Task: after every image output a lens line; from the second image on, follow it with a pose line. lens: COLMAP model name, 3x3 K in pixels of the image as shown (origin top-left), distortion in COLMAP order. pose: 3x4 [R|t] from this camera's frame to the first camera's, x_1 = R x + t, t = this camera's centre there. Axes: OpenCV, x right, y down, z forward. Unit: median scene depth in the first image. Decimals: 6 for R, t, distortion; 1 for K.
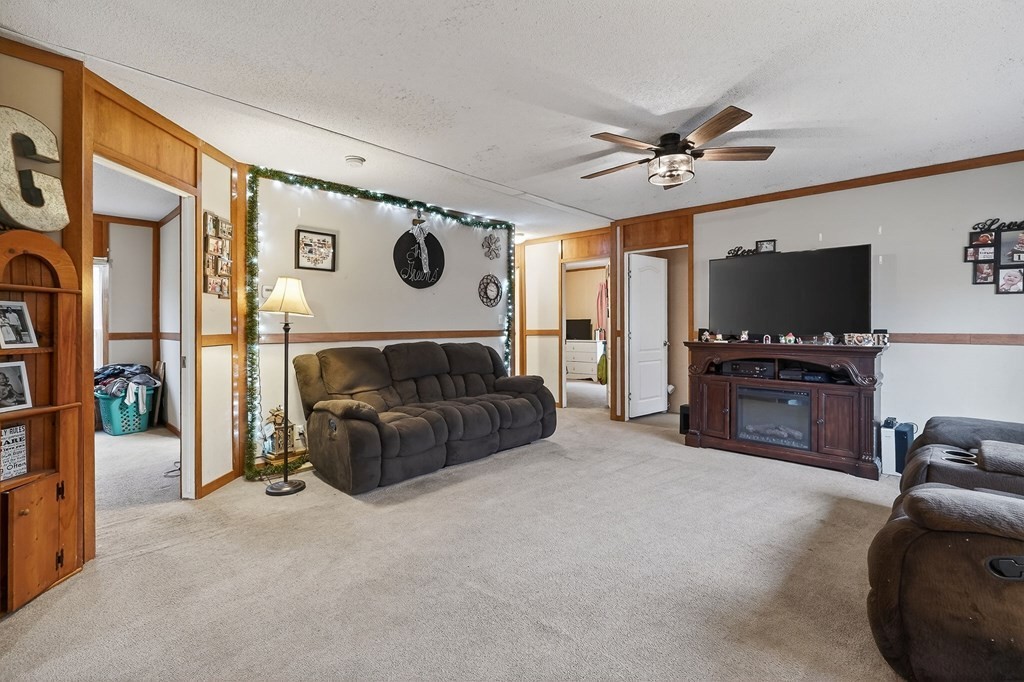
lens RADIAL K [[470.6, 0, 496.4], [0, 470.6, 325.2], [0, 0, 1]] dist [-0.013151, 0.006930]
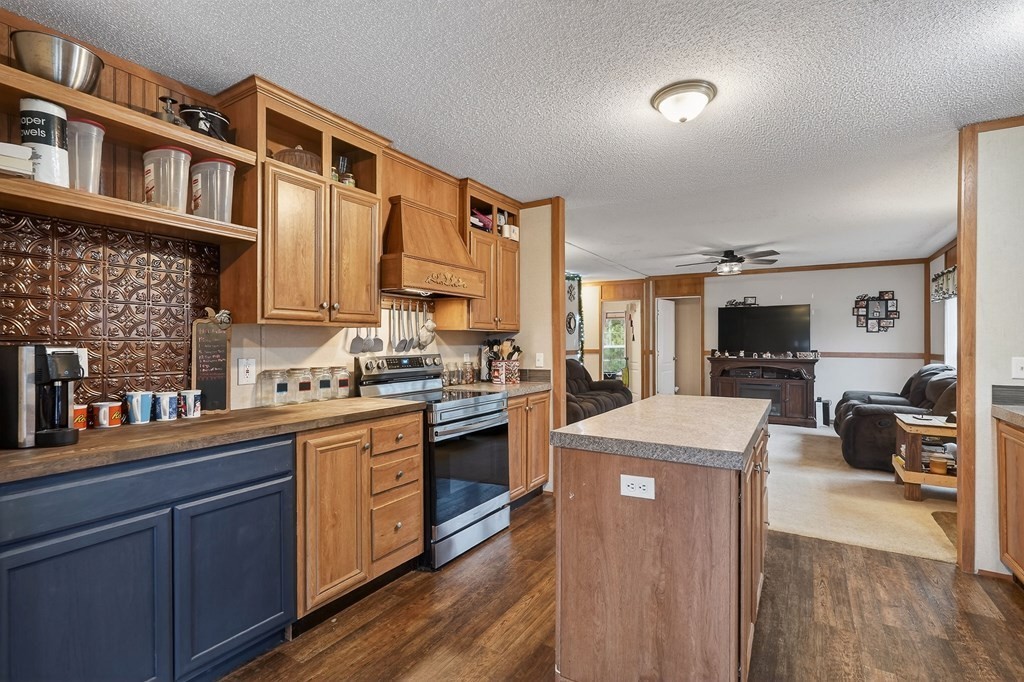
lens RADIAL K [[470.6, 0, 512.1], [0, 470.6, 342.3], [0, 0, 1]] dist [-0.013151, 0.006930]
pose [[0.979685, 0.001654, 0.200537, -0.696618], [-0.001563, 0.999999, -0.000610, -0.018011], [-0.200537, 0.000284, 0.979686, -0.557991]]
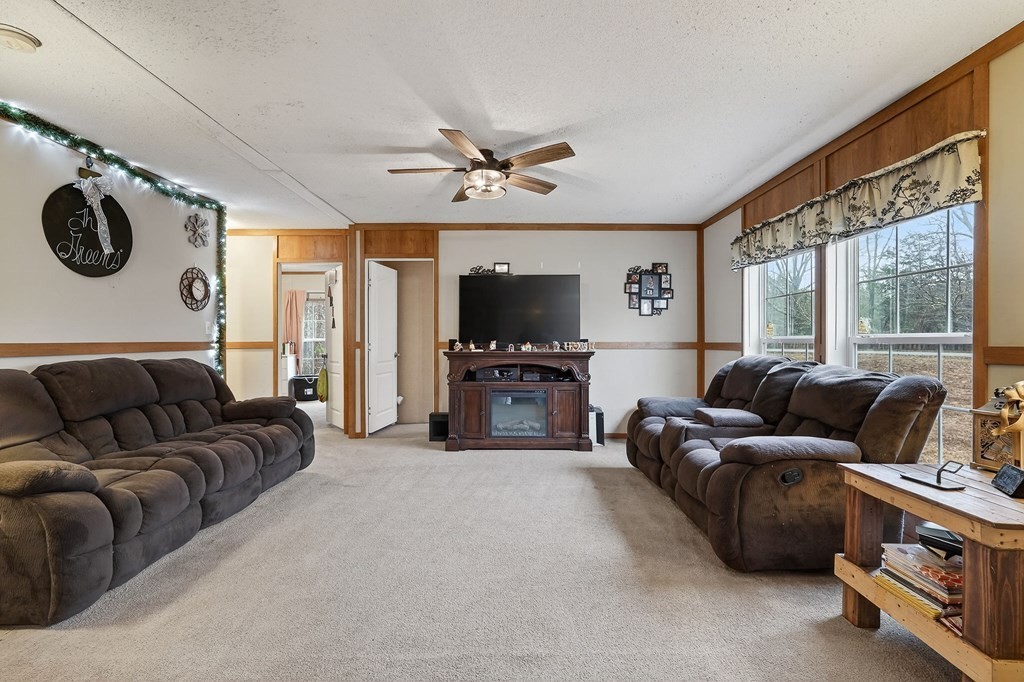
lens RADIAL K [[470.6, 0, 522.3], [0, 470.6, 340.6], [0, 0, 1]] dist [-0.013151, 0.006930]
pose [[0.714901, -0.000589, 0.699225, -0.233731], [-0.000224, 0.999999, 0.001072, 0.011140], [-0.699225, -0.000924, 0.714901, 0.152598]]
